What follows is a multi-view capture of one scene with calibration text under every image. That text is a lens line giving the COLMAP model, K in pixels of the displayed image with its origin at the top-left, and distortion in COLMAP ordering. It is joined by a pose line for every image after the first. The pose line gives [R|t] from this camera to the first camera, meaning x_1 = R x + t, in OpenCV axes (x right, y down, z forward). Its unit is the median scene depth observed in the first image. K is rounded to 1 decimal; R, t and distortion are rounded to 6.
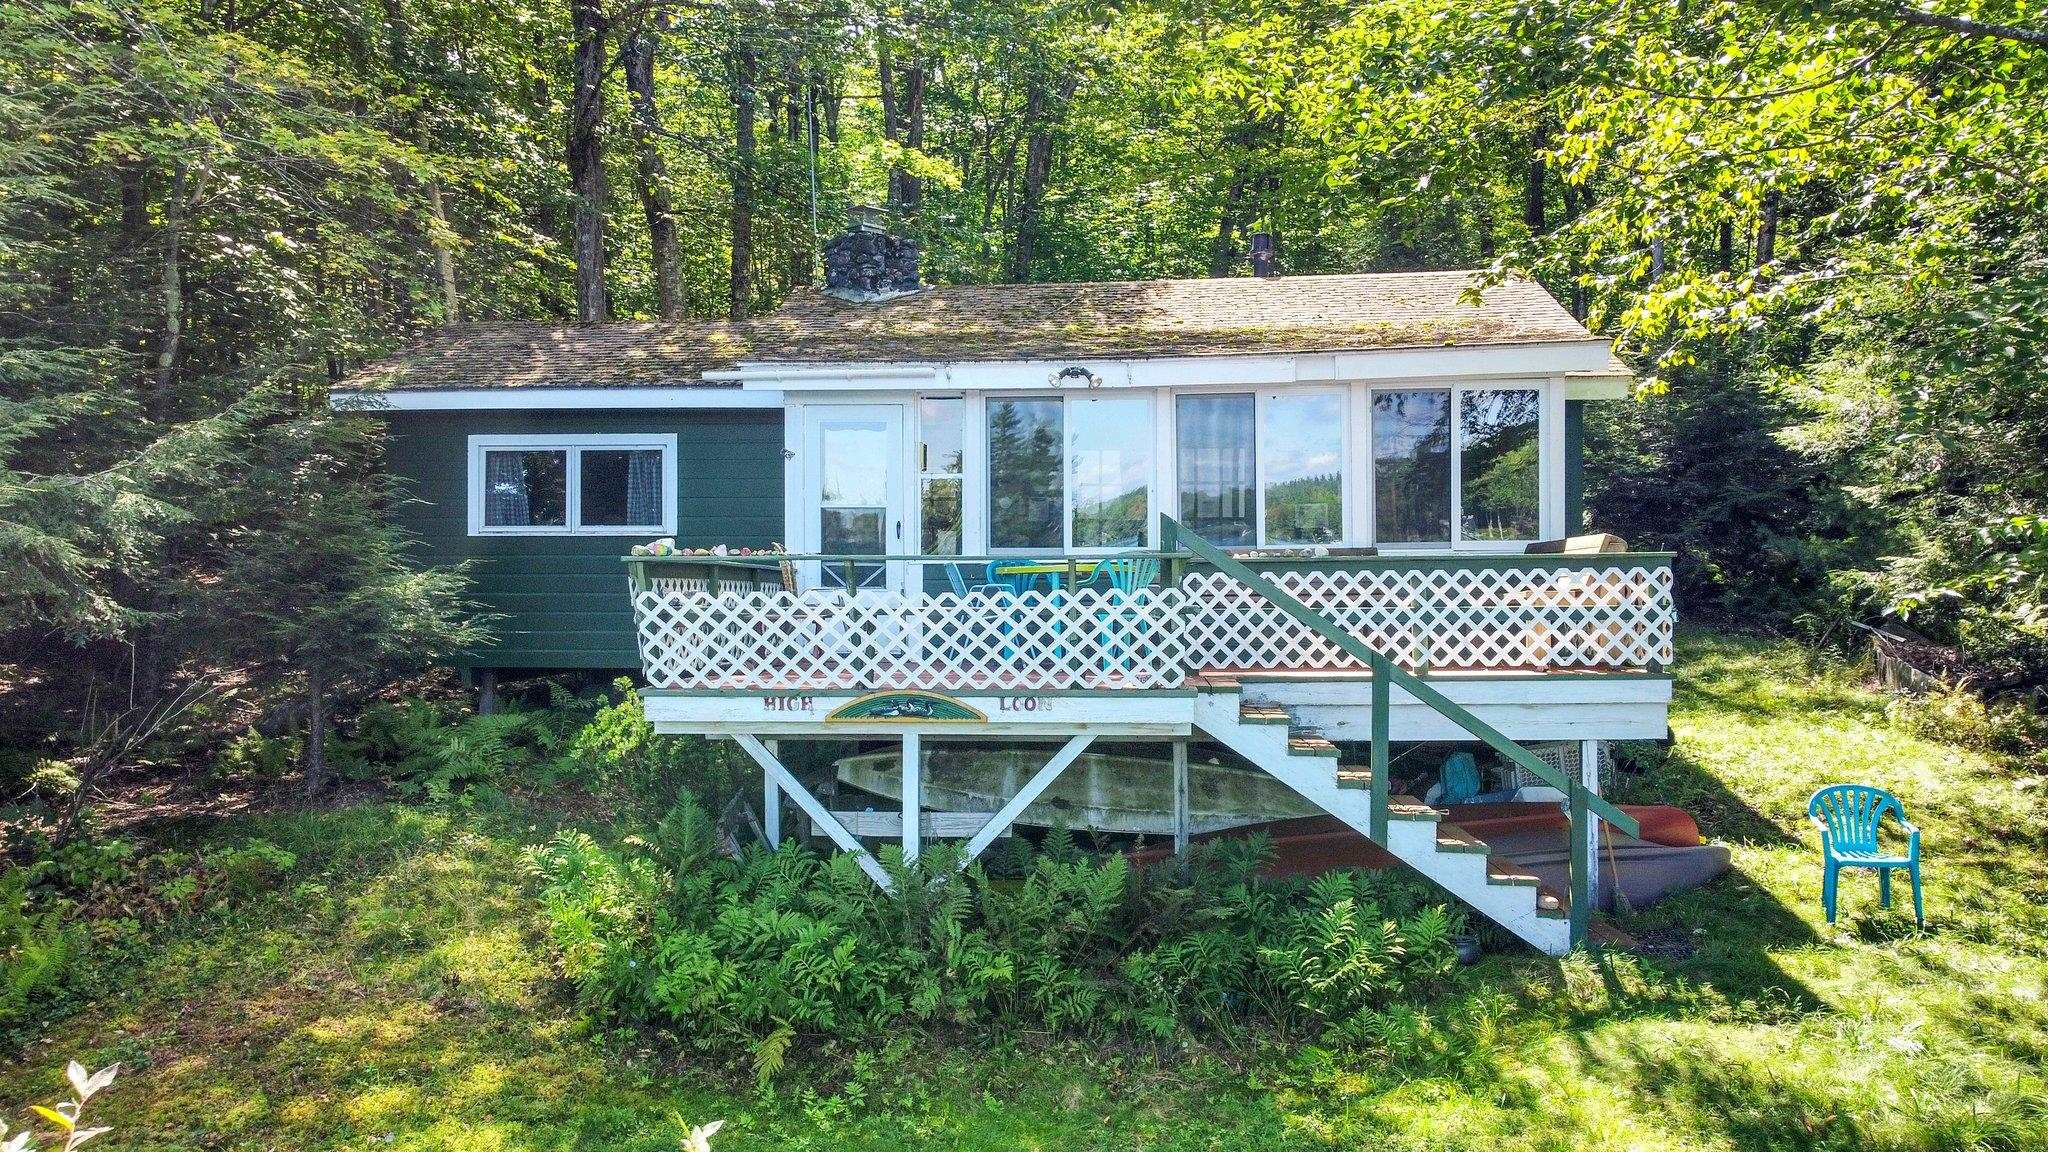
lens RADIAL K [[1504.2, 0, 1024.0], [0, 1504.2, 576.0], [0, 0, 1]] dist [-0.000471, -0.006510]
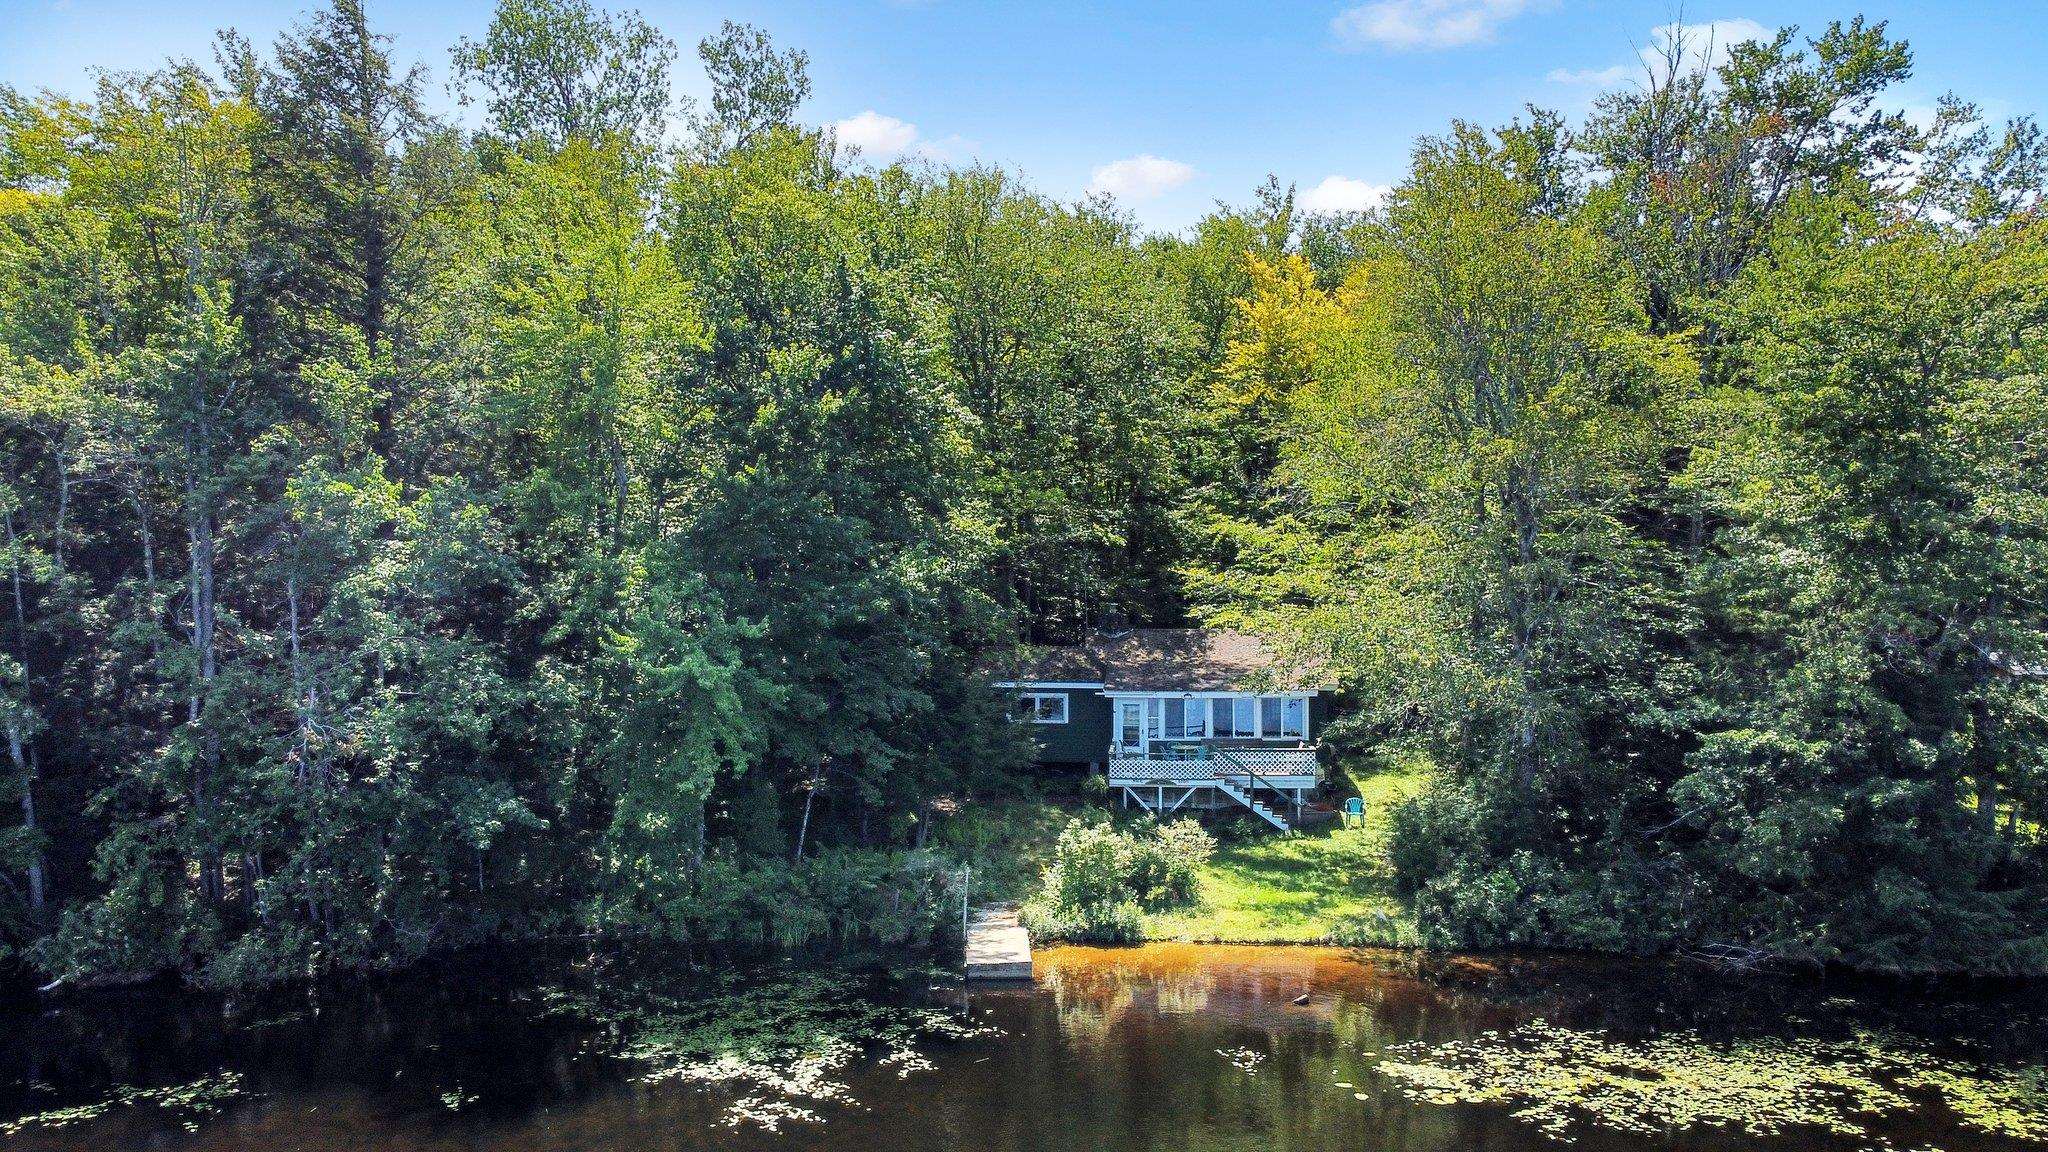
lens RADIAL K [[1488.3, 0, 1025.7], [0, 1488.3, 625.0], [0, 0, 1]] dist [-0.005824, -0.007482]
pose [[0.999665, 0.008658, -0.024375, -0.405572], [-0.007899, 0.999487, 0.031046, -0.587471], [0.024631, -0.030843, 0.999221, -3.976595]]
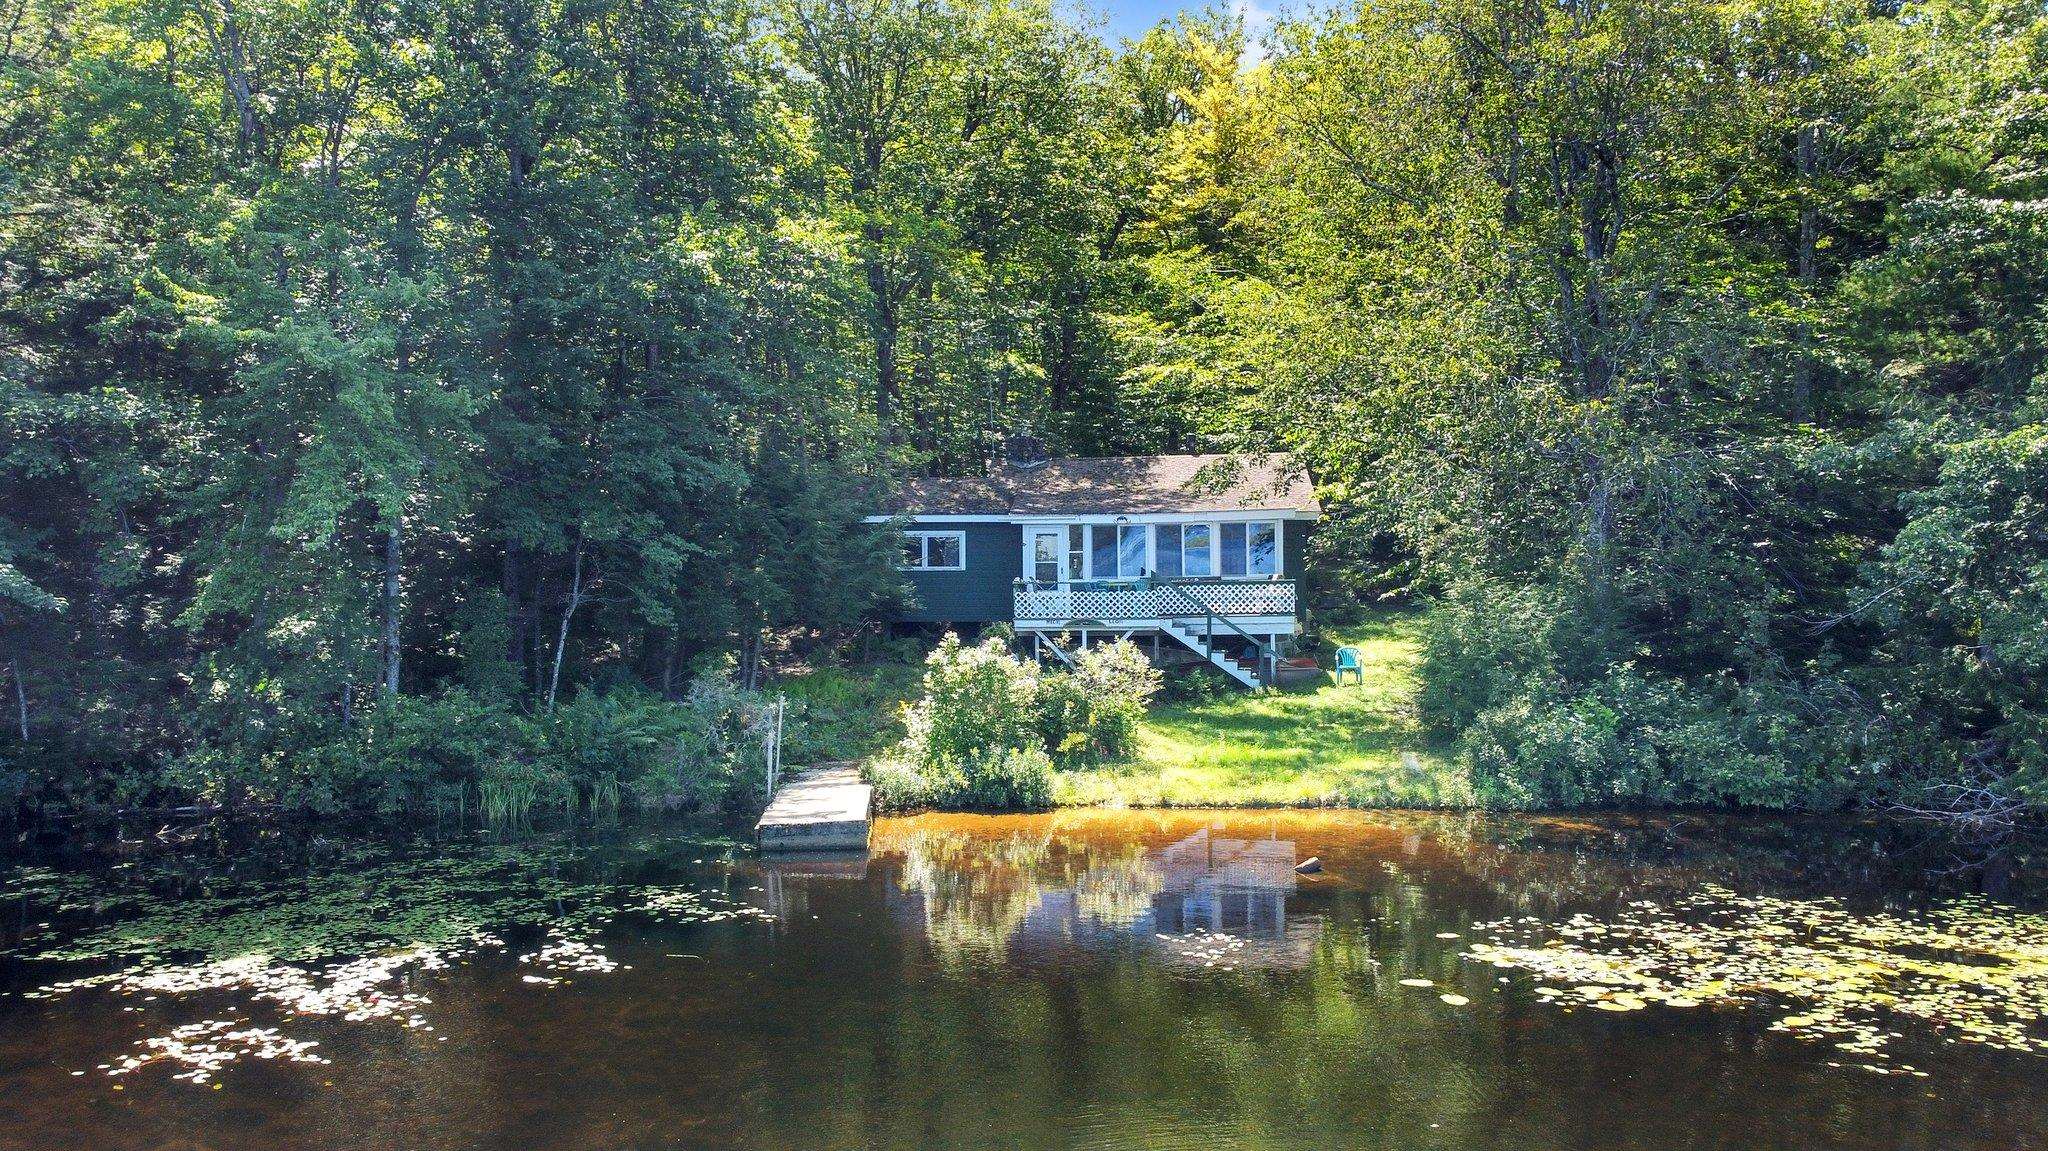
lens RADIAL K [[1504.2, 0, 1024.0], [0, 1504.2, 575.5], [0, 0, 1]] dist [-0.000471, -0.006510]
pose [[0.999902, 0.002858, 0.013715, -0.270971], [-0.002952, 0.999973, 0.006776, -0.055573], [-0.013695, -0.006816, 0.999883, -2.672803]]
